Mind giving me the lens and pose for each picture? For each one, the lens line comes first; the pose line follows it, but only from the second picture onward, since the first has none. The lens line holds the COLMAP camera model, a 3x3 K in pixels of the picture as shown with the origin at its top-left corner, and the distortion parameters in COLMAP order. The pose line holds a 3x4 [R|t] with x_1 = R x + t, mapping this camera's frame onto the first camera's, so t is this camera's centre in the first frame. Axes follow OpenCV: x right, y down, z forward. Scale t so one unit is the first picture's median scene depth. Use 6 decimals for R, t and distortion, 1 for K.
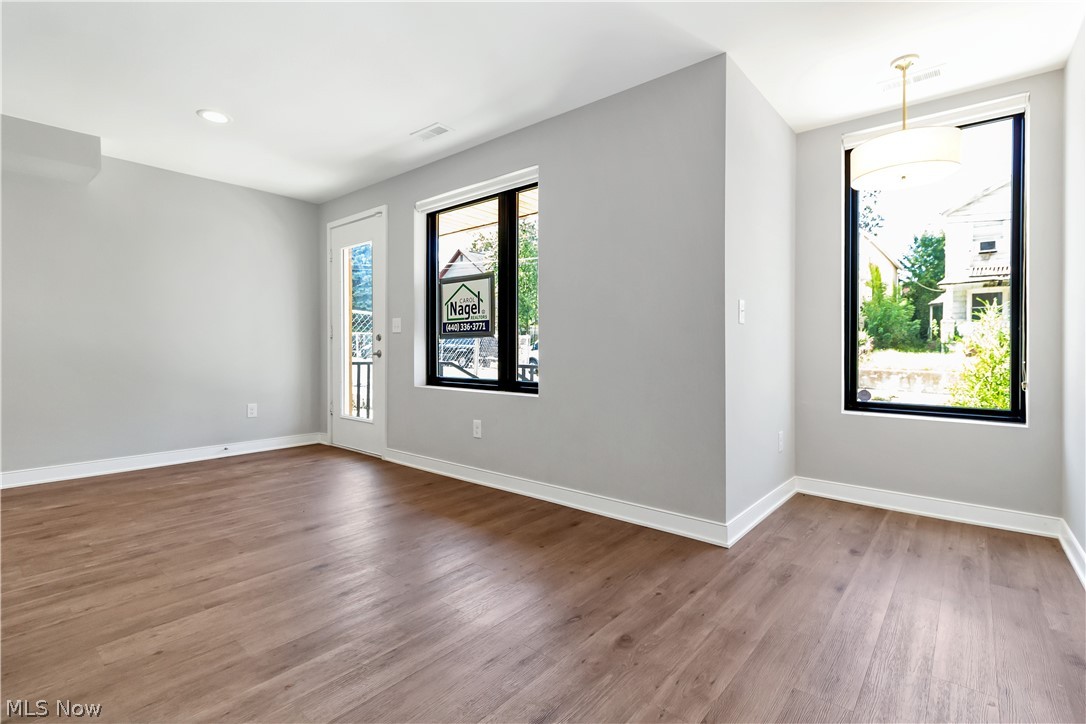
lens RADIAL K [[513.9, 0, 558.7], [0, 513.9, 347.0], [0, 0, 1]] dist [0.002665, -0.000811]
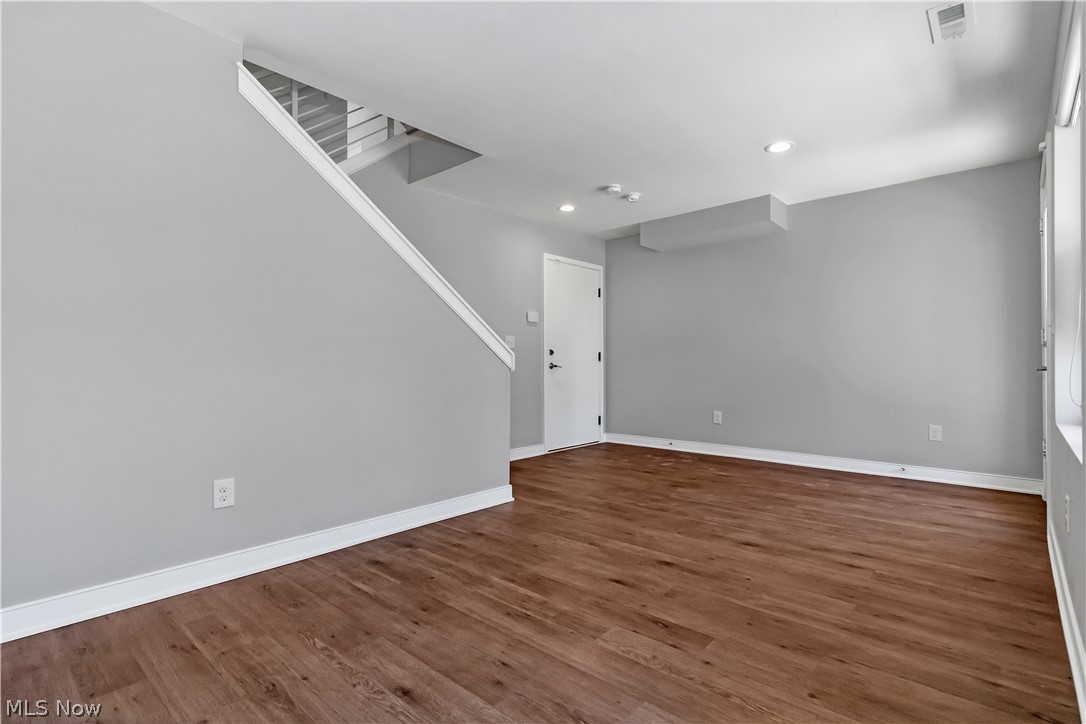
lens RADIAL K [[513.9, 0, 542.9], [0, 513.9, 366.7], [0, 0, 1]] dist [0.002665, -0.000811]
pose [[-0.046701, 0.004062, -0.998901, 0.362471], [0.004482, 0.999983, 0.003857, 0.006794], [0.998899, -0.004297, -0.046718, 0.464002]]
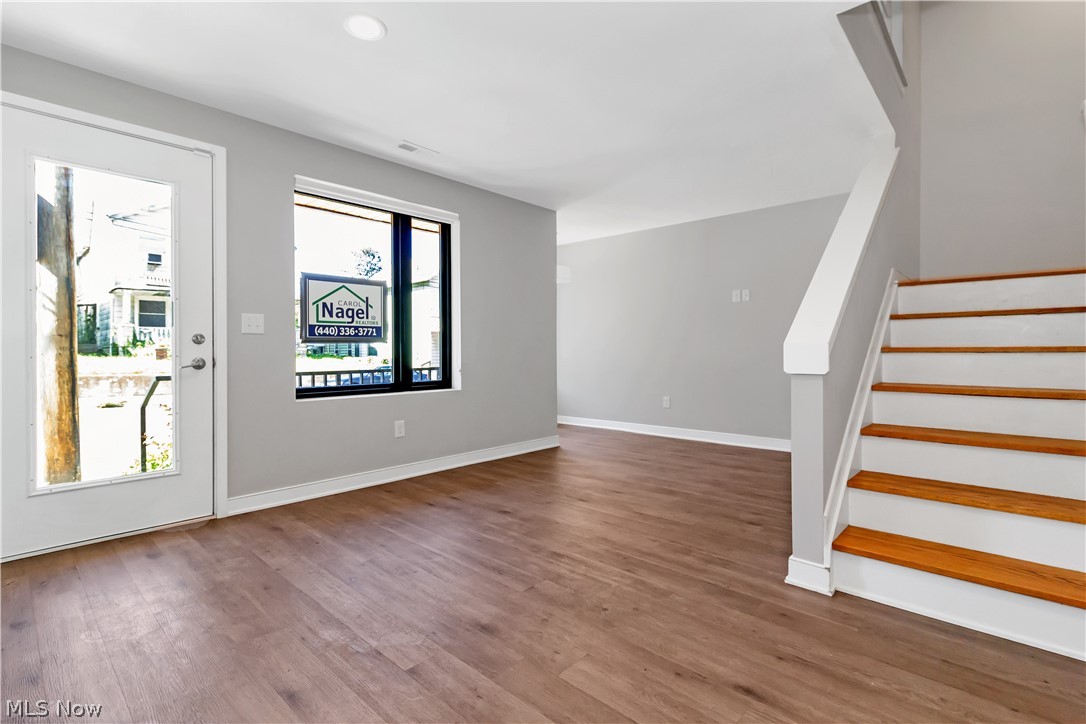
lens RADIAL K [[513.9, 0, 545.3], [0, 513.9, 355.1], [0, 0, 1]] dist [0.002665, -0.000811]
pose [[0.049856, -0.010078, 0.998706, -1.140431], [0.000167, 0.999949, 0.010082, -0.004922], [-0.998756, -0.000336, 0.049855, 0.604254]]
